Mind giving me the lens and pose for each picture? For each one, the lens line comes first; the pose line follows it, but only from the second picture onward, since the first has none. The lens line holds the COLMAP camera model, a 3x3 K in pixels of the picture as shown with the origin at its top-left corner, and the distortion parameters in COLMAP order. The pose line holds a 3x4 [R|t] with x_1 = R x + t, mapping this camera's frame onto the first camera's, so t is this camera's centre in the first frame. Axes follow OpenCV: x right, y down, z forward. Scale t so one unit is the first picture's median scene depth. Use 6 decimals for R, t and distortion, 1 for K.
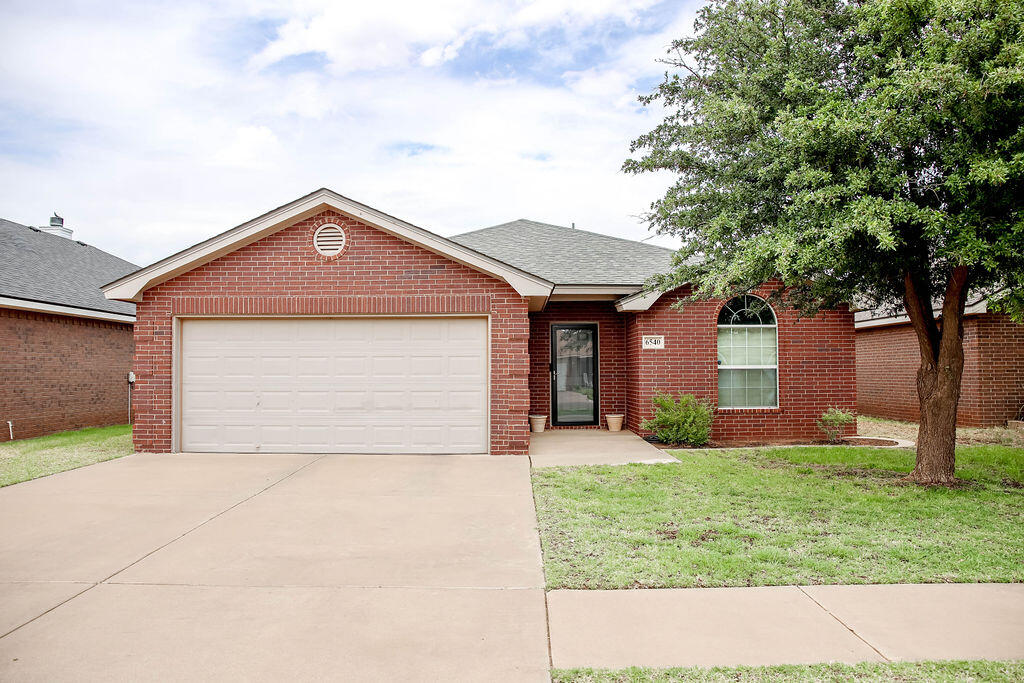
lens RADIAL K [[702.3, 0, 512.0], [0, 702.3, 341.5], [0, 0, 1]] dist [-0.082531, 0.006041]
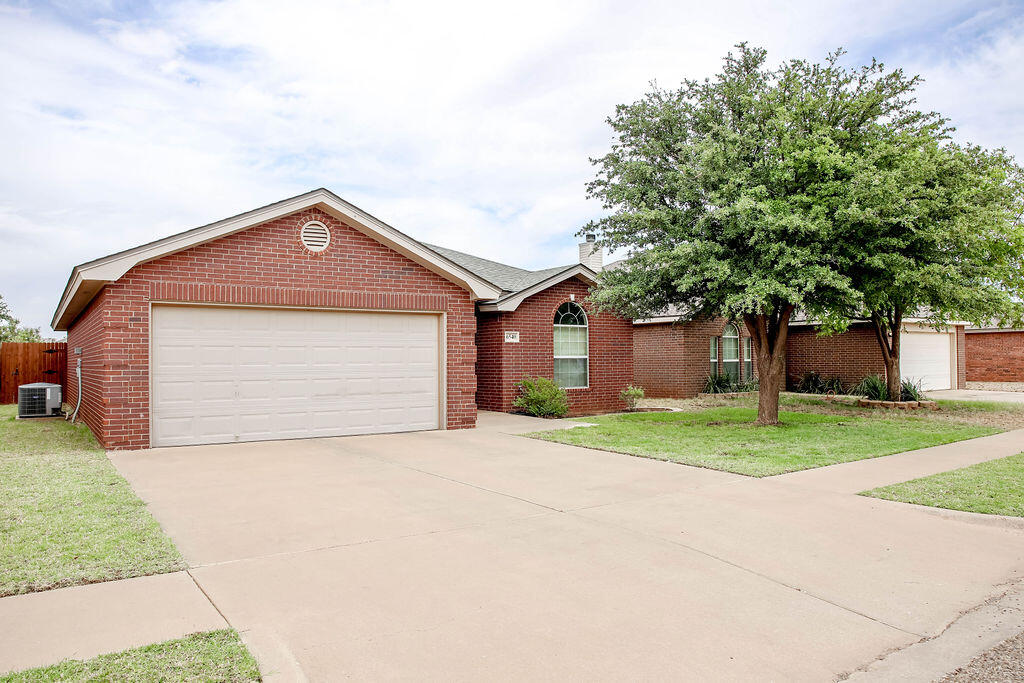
lens RADIAL K [[702.3, 0, 512.0], [0, 702.3, 341.5], [0, 0, 1]] dist [-0.082531, 0.006041]
pose [[0.822368, 0.012599, 0.568816, -0.615642], [-0.019465, 0.999793, 0.005996, 0.001932], [-0.568623, -0.016003, 0.822443, -0.041592]]
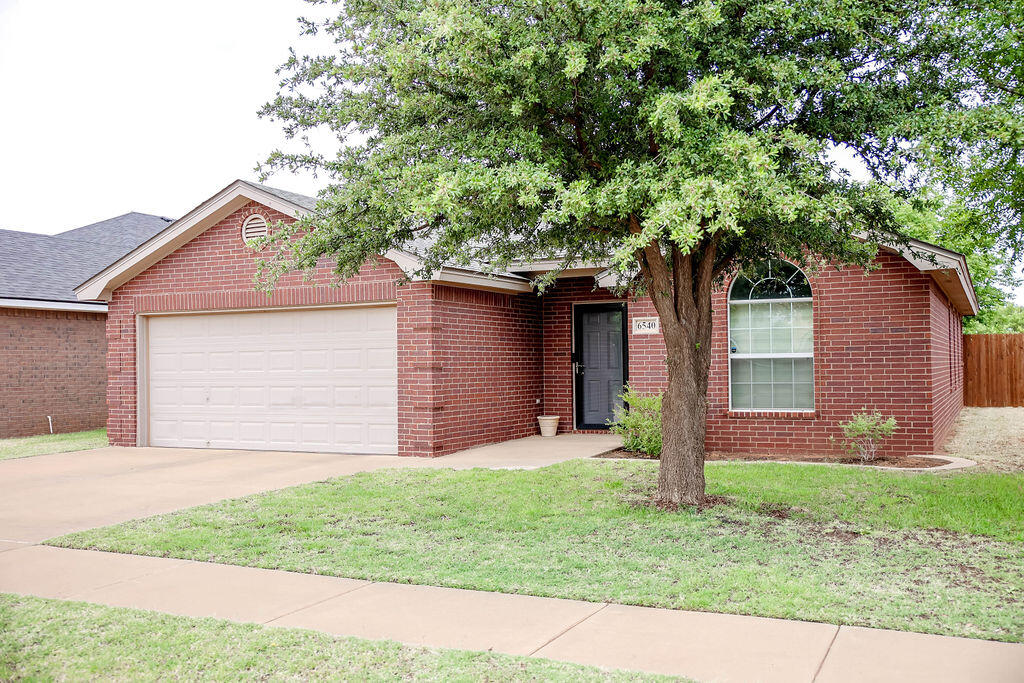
lens RADIAL K [[978.9, 0, 514.7], [0, 978.9, 341.0], [0, 0, 1]] dist [0.016178, -0.000428]
pose [[0.898917, -0.018532, -0.437727, 0.660022], [0.028053, 0.999489, 0.015293, -0.003288], [0.437220, -0.026027, 0.898978, -0.075652]]
